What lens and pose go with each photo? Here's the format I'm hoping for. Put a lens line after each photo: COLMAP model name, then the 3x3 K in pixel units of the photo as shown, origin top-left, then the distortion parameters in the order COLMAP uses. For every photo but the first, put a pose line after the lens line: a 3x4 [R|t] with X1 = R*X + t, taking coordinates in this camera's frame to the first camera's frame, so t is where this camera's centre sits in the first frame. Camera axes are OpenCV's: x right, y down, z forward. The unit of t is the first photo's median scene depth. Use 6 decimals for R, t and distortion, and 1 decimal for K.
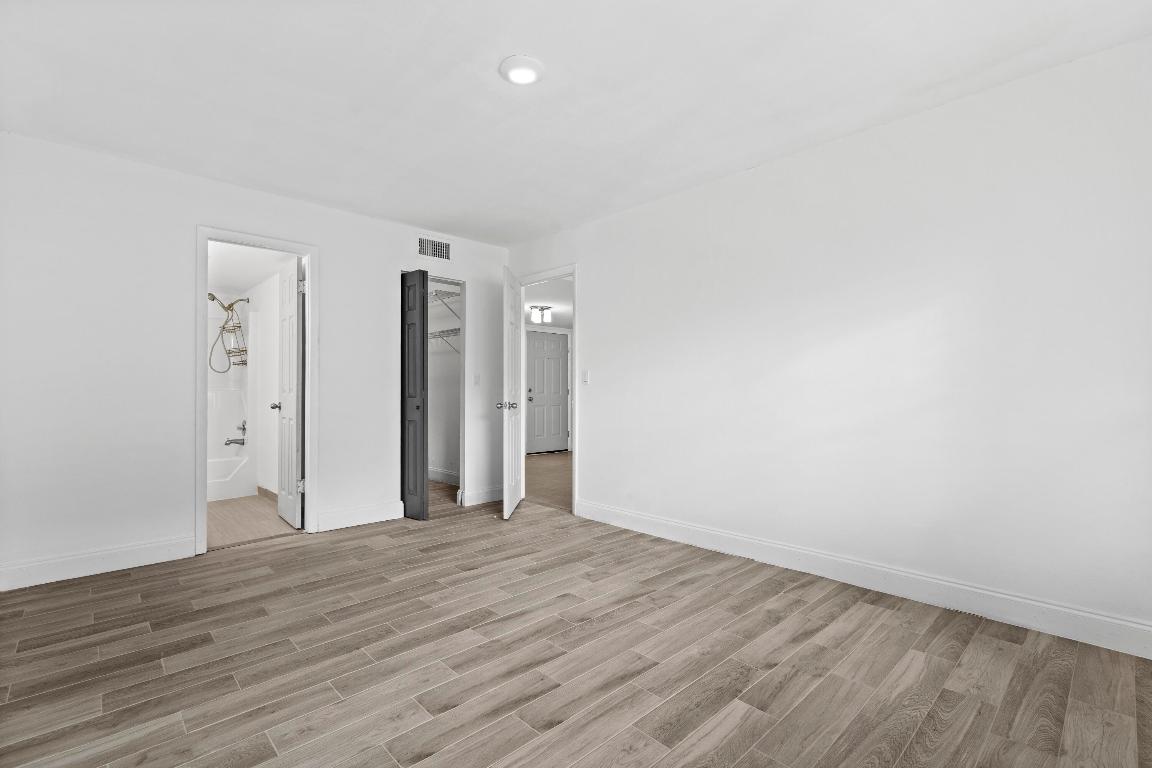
lens RADIAL K [[509.0, 0, 576.0], [0, 509.0, 384.0], [0, 0, 1]] dist [-0.001397, 0.000025]
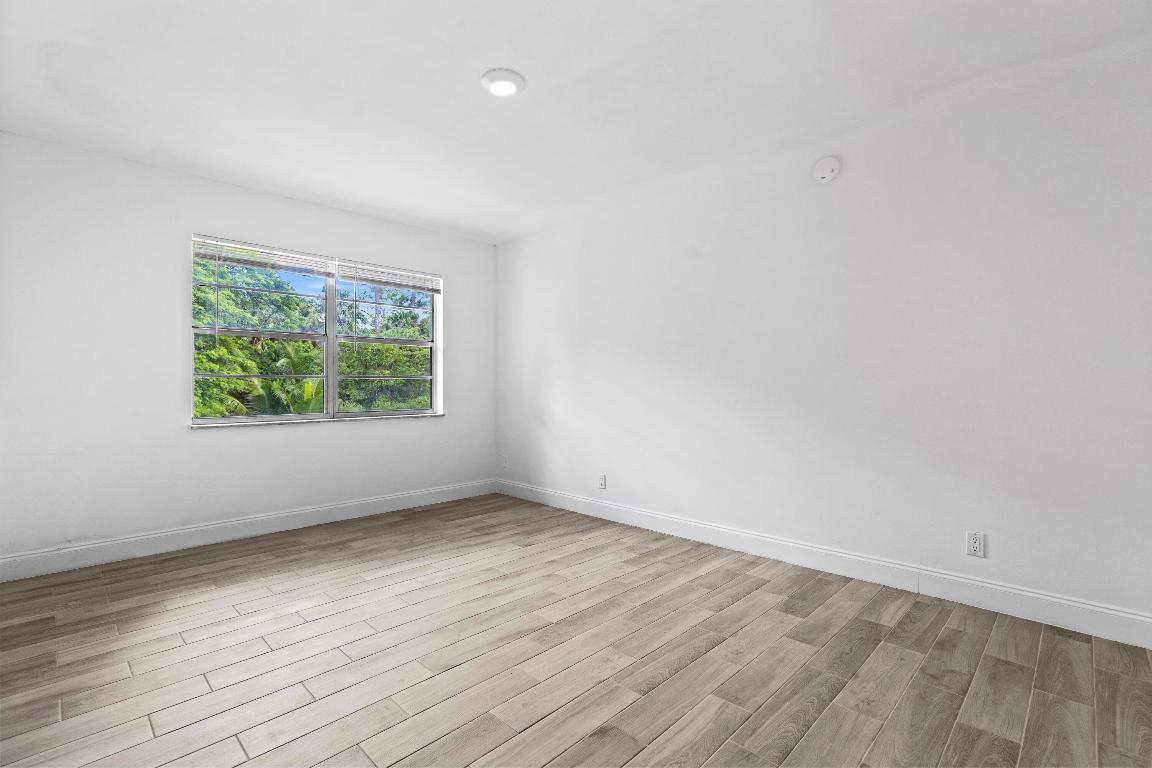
lens RADIAL K [[509.0, 0, 576.0], [0, 509.0, 384.0], [0, 0, 1]] dist [-0.001397, 0.000025]
pose [[-0.999345, 0.001478, -0.036159, -0.188890], [0.001991, 0.999898, -0.014142, 0.016843], [0.036134, -0.014204, -0.999246, 1.773726]]
